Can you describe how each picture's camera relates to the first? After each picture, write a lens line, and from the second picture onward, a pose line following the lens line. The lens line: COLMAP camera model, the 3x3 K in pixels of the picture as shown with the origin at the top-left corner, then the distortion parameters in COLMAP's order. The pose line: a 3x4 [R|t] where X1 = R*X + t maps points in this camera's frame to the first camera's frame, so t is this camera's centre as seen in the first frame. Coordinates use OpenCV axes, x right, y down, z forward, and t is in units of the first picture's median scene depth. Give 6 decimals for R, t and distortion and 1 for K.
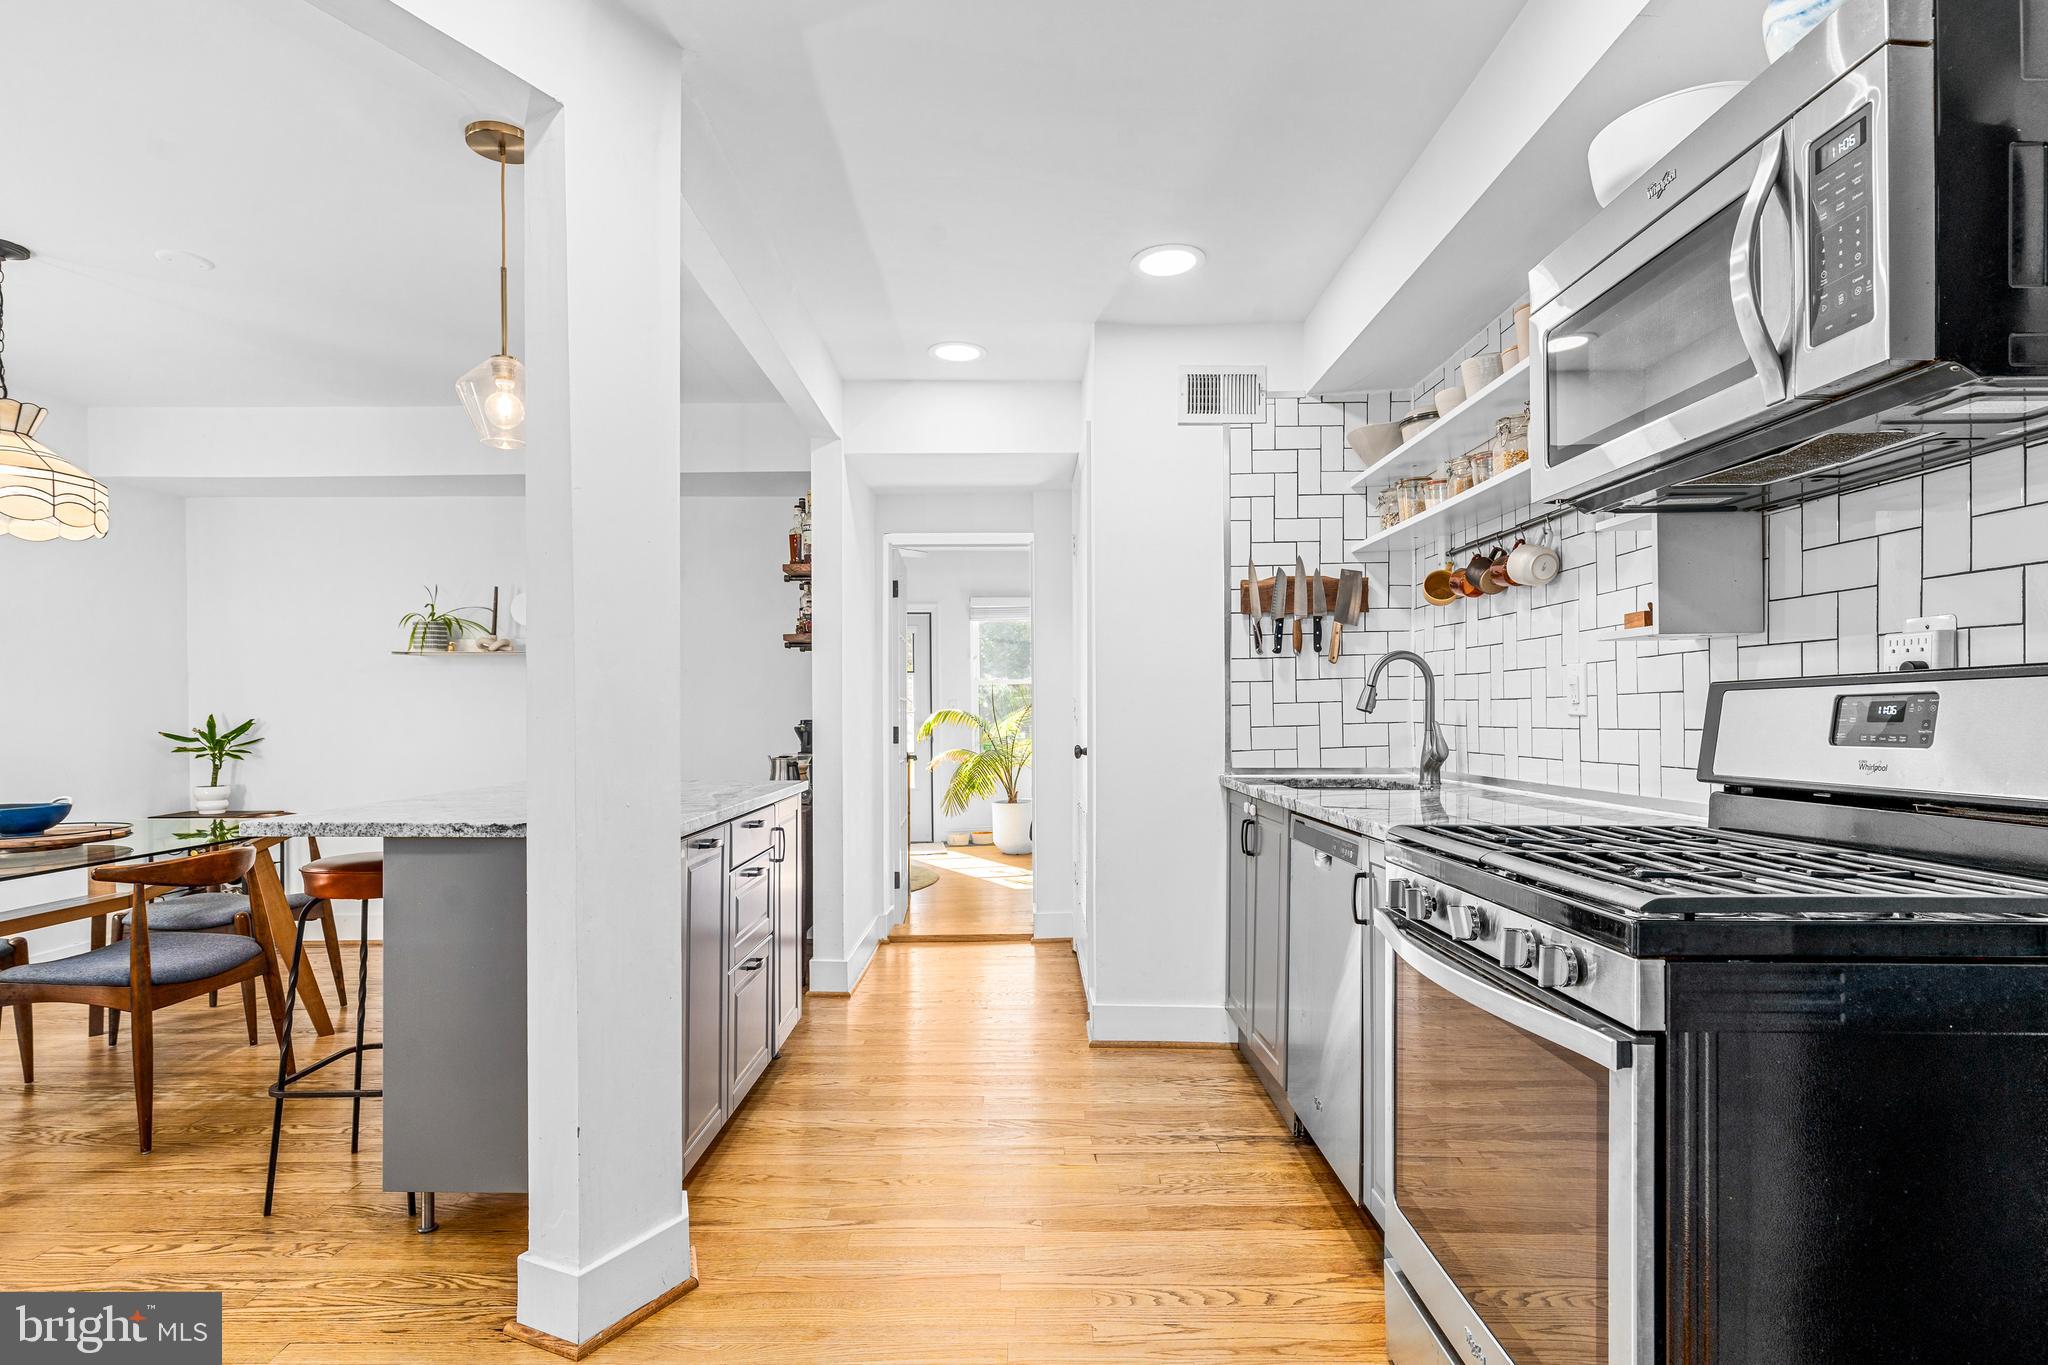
lens RADIAL K [[1047.3, 0, 1008.4], [0, 1047.3, 714.3], [0, 0, 1]] dist [0.000006, -0.000567]
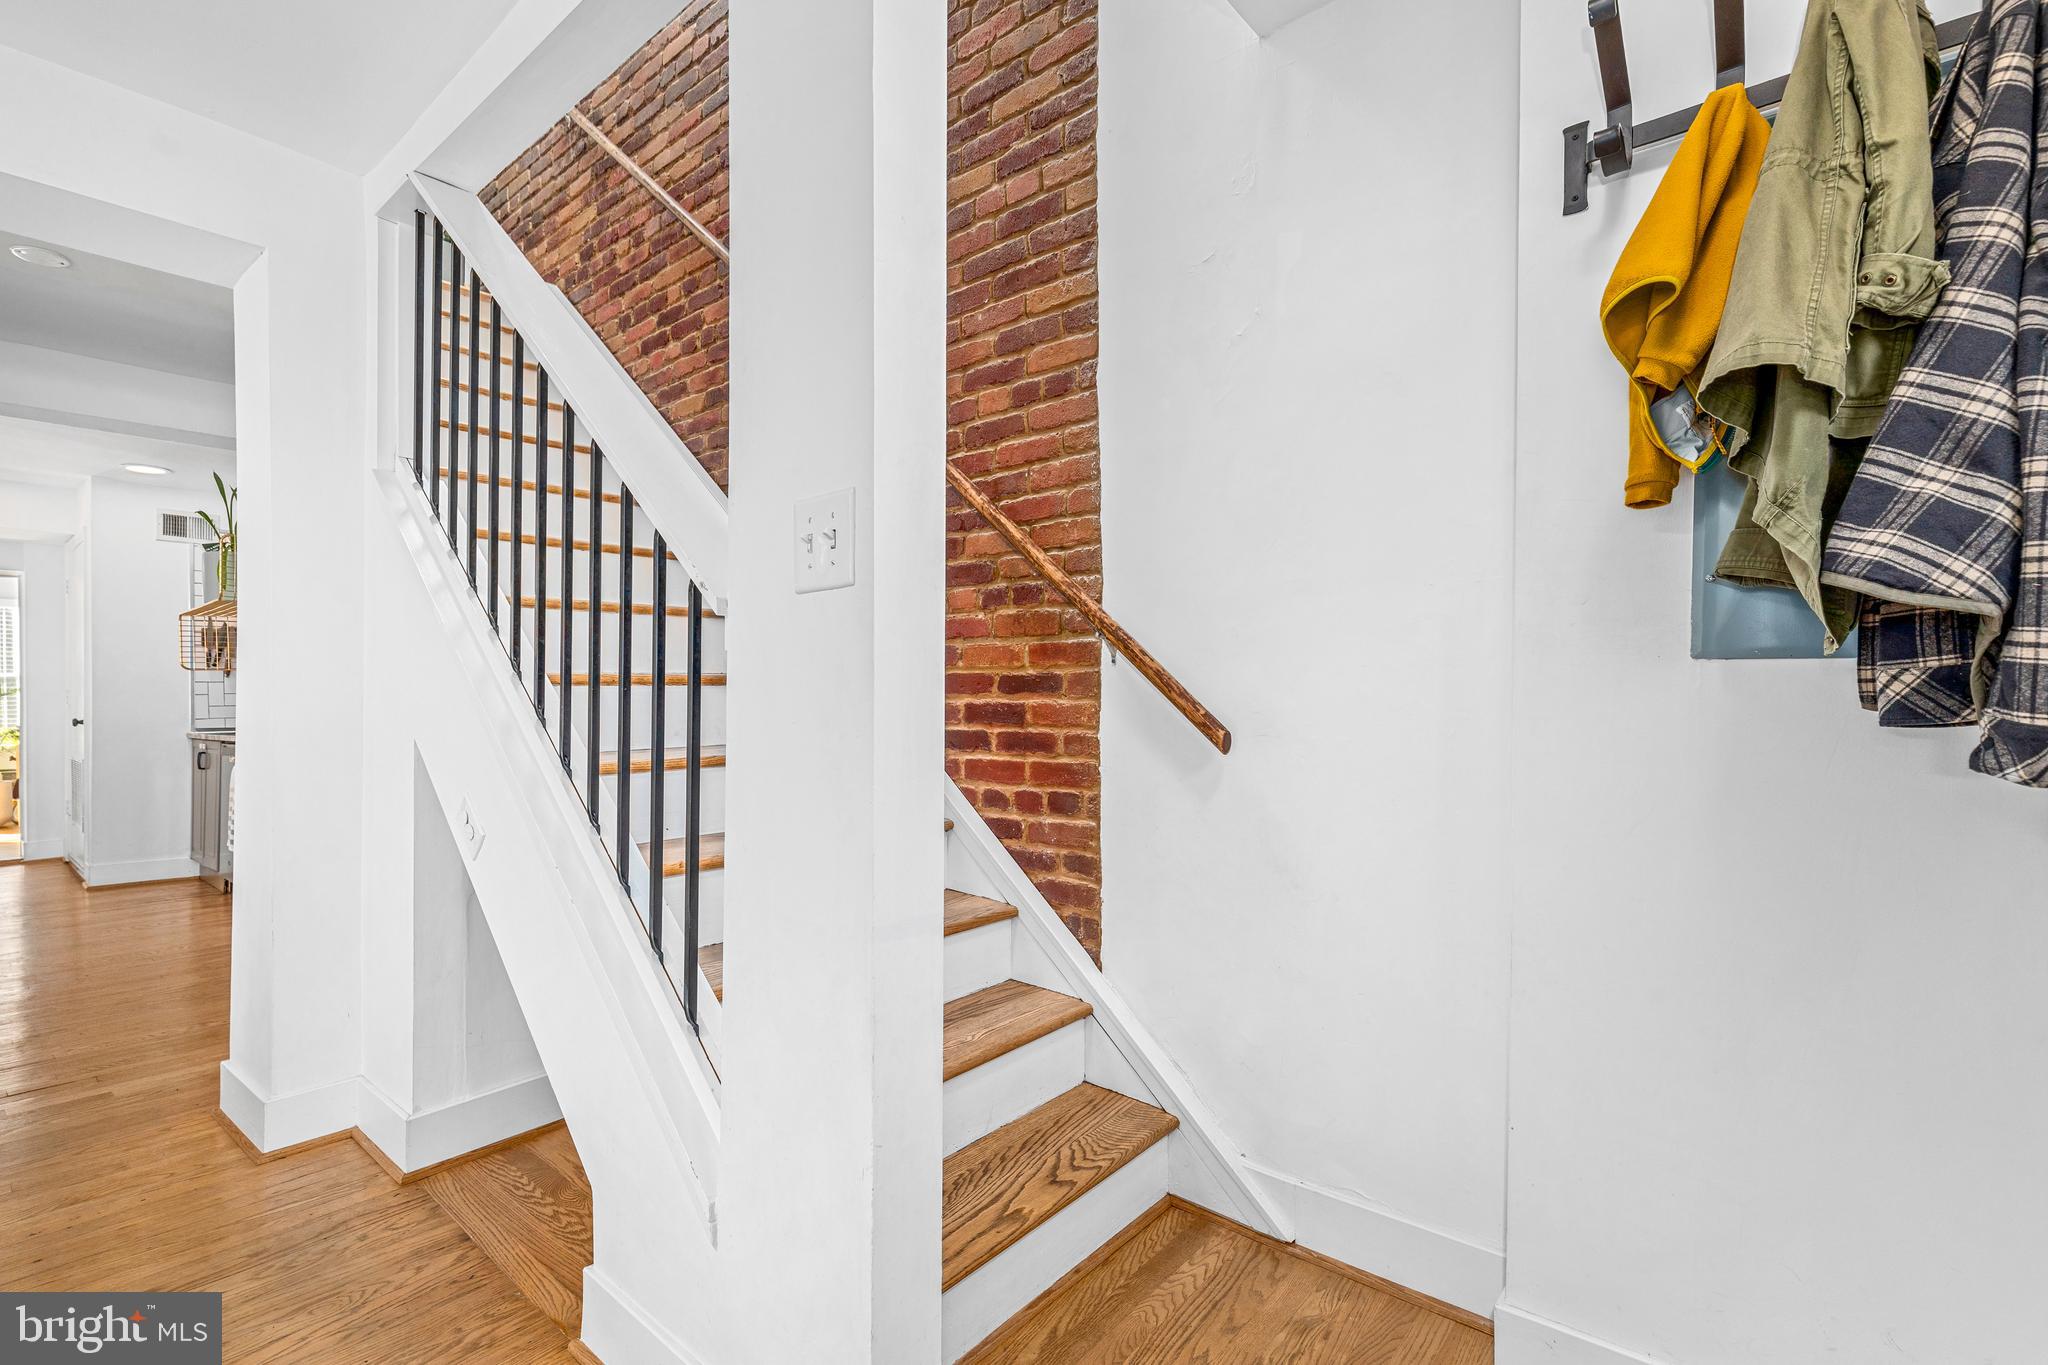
lens RADIAL K [[935.1, 0, 1006.4], [0, 935.1, 700.6], [0, 0, 1]] dist [0.005841, -0.000879]
pose [[0.638837, 0.004945, 0.769326, -0.218891], [0.004593, 0.999937, -0.010242, 0.037492], [-0.769328, 0.010077, 0.638774, -1.747546]]
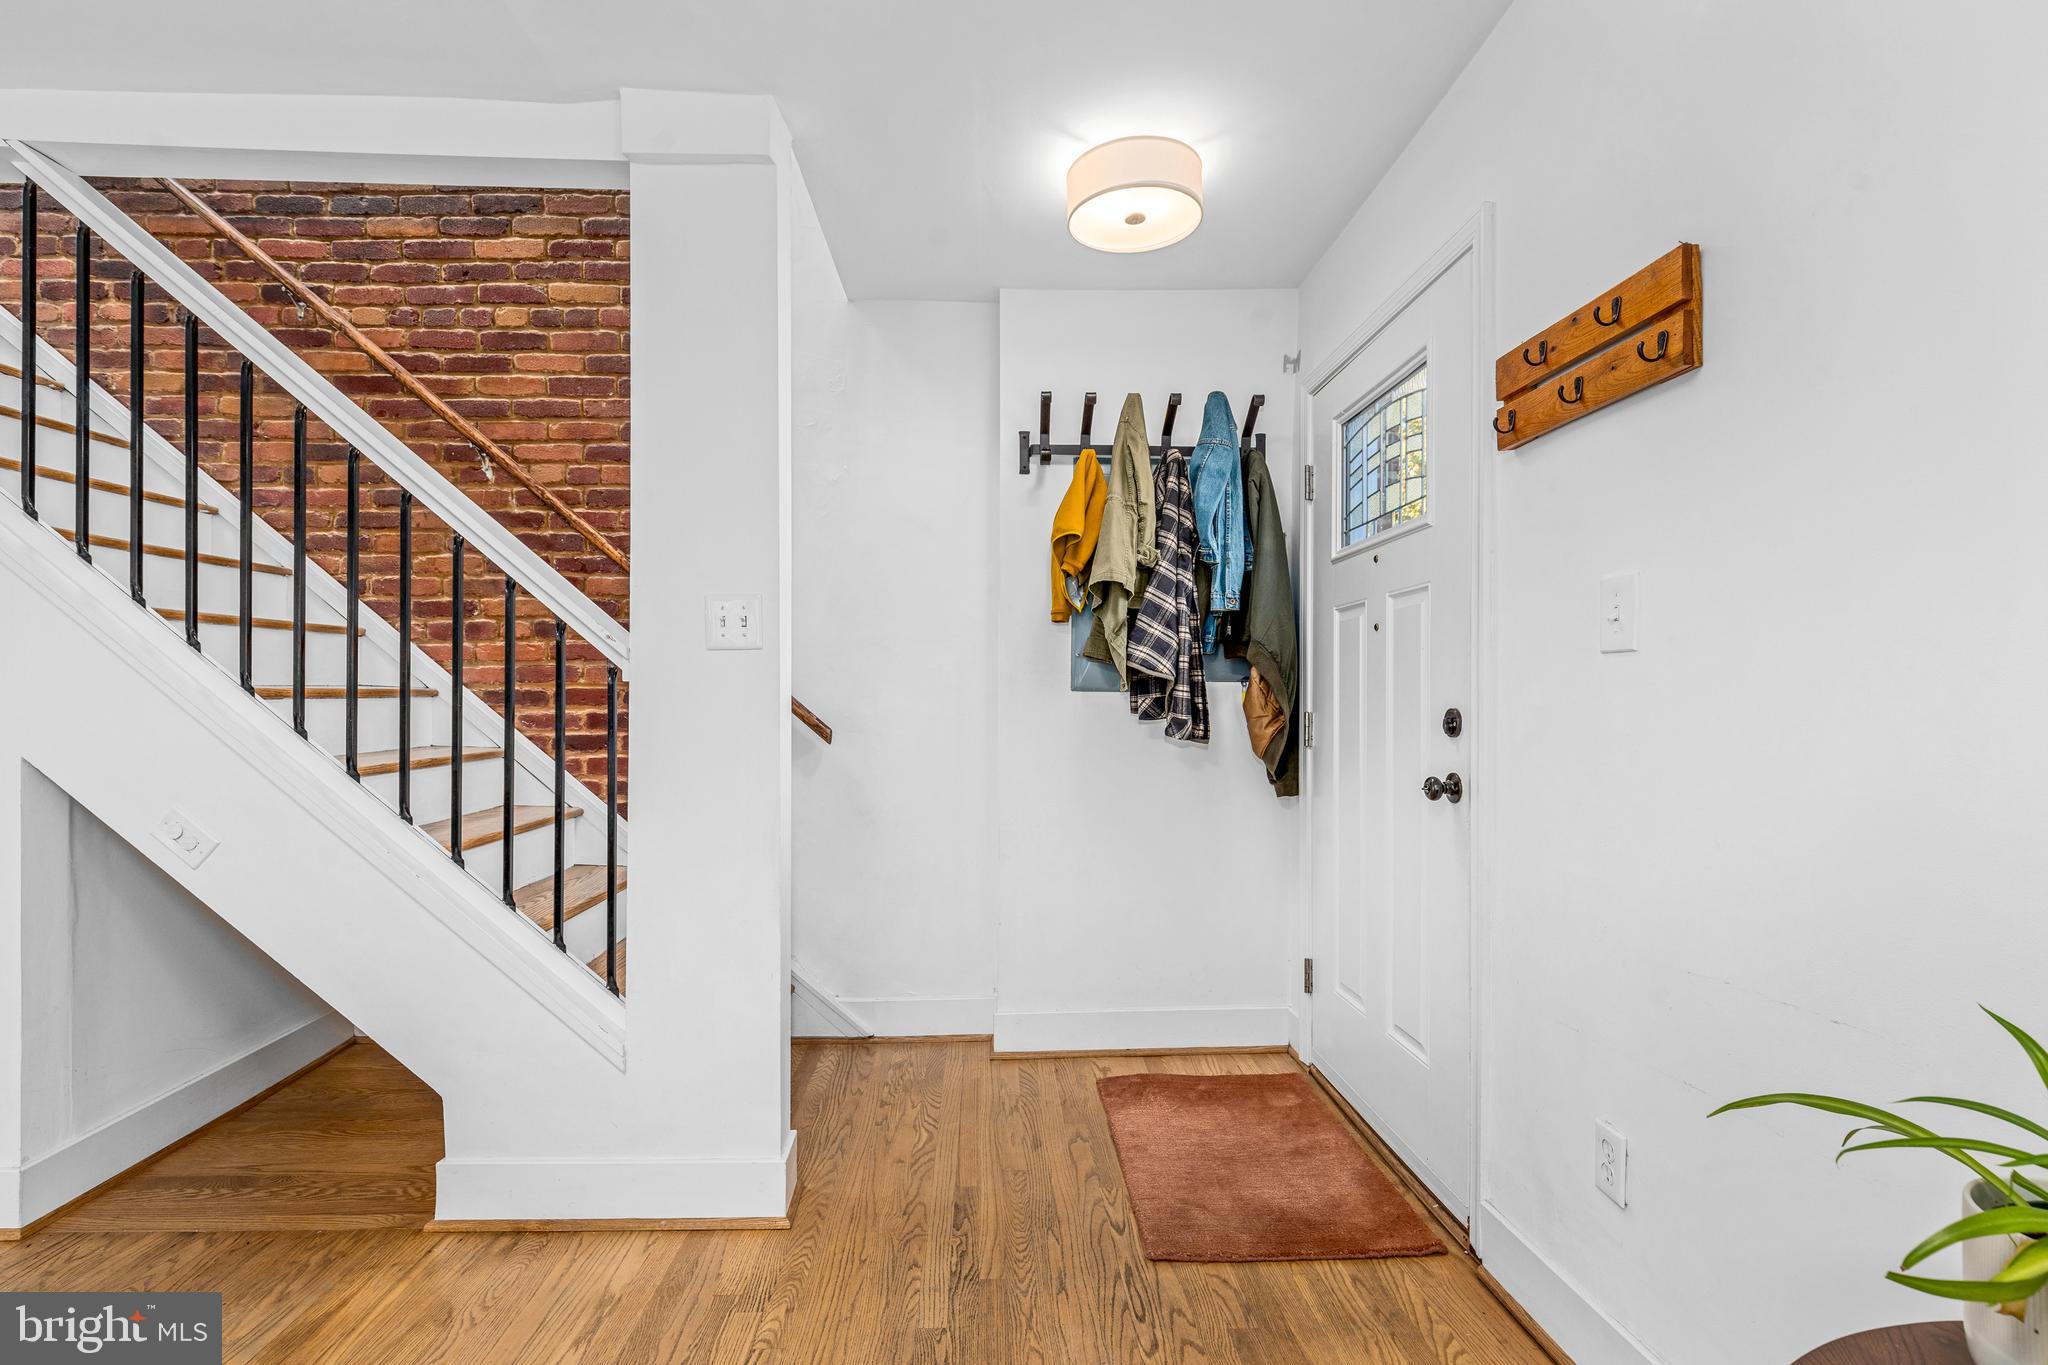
lens RADIAL K [[935.1, 0, 1015.5], [0, 935.1, 706.1], [0, 0, 1]] dist [0.005841, -0.000879]
pose [[-0.045478, 0.002080, 0.998963, -0.751961], [0.012874, 0.999916, -0.001496, 0.029568], [-0.998882, 0.012793, -0.045501, -1.577818]]
